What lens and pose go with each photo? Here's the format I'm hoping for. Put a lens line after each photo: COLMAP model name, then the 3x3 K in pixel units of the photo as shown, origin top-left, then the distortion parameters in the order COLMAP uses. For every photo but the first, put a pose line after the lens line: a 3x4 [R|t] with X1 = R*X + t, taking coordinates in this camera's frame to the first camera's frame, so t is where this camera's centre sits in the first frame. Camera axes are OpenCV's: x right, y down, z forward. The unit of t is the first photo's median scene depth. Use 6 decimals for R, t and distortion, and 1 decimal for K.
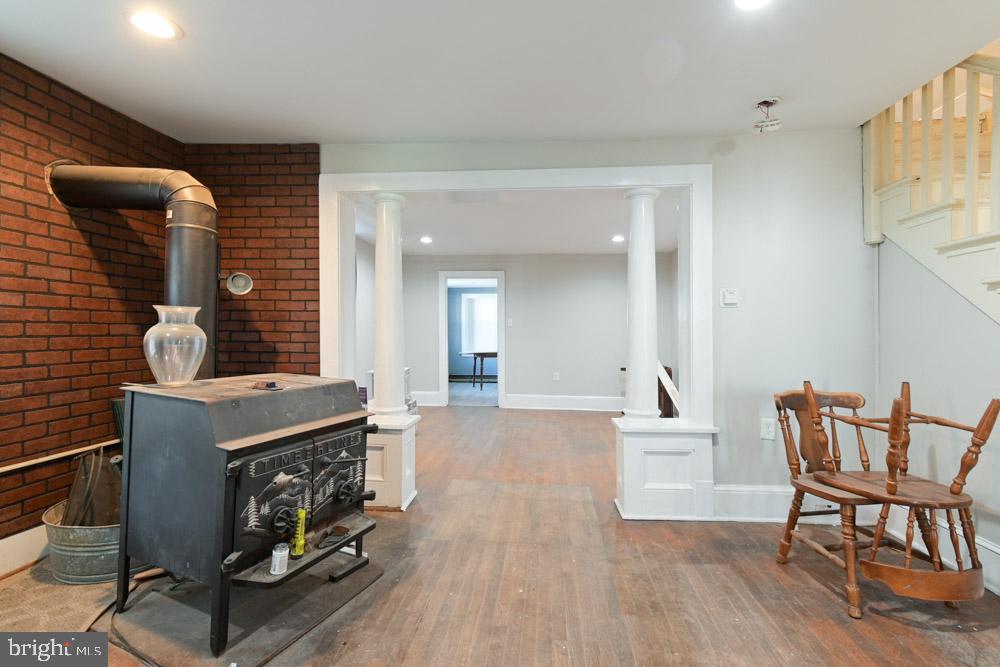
lens RADIAL K [[453.3, 0, 500.4], [0, 453.3, 331.4], [0, 0, 1]] dist [0.013523, -0.001034]
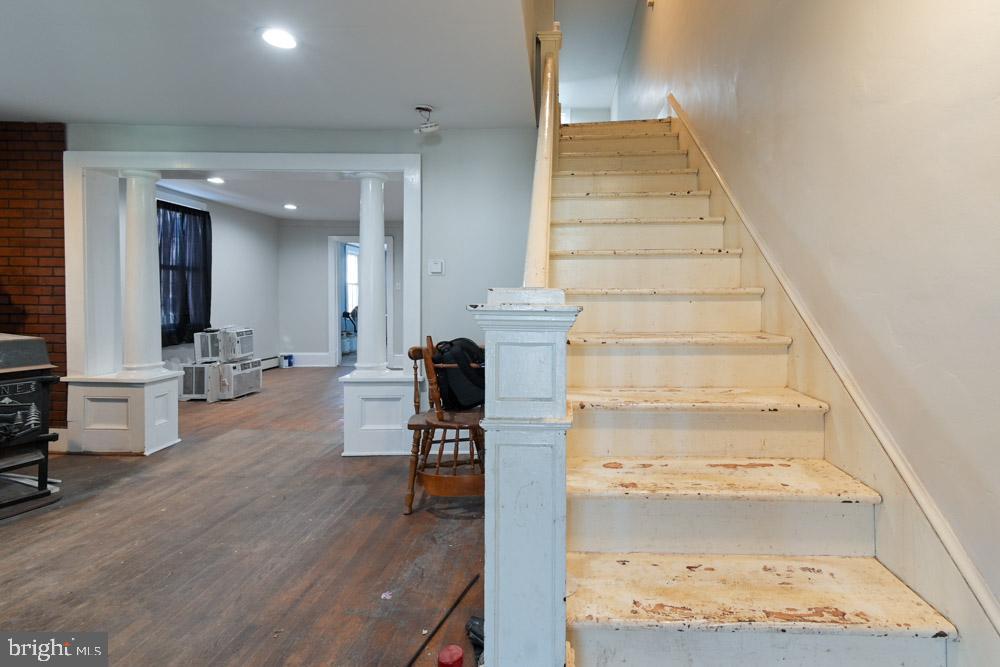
lens RADIAL K [[463.8, 0, 568.4], [0, 463.8, 299.7], [0, 0, 1]] dist [0.001521, -0.000434]
pose [[0.995648, 0.001546, 0.093176, 0.704531], [-0.002684, 0.999923, 0.012091, -0.005349], [-0.093151, -0.012288, 0.995576, -0.228027]]
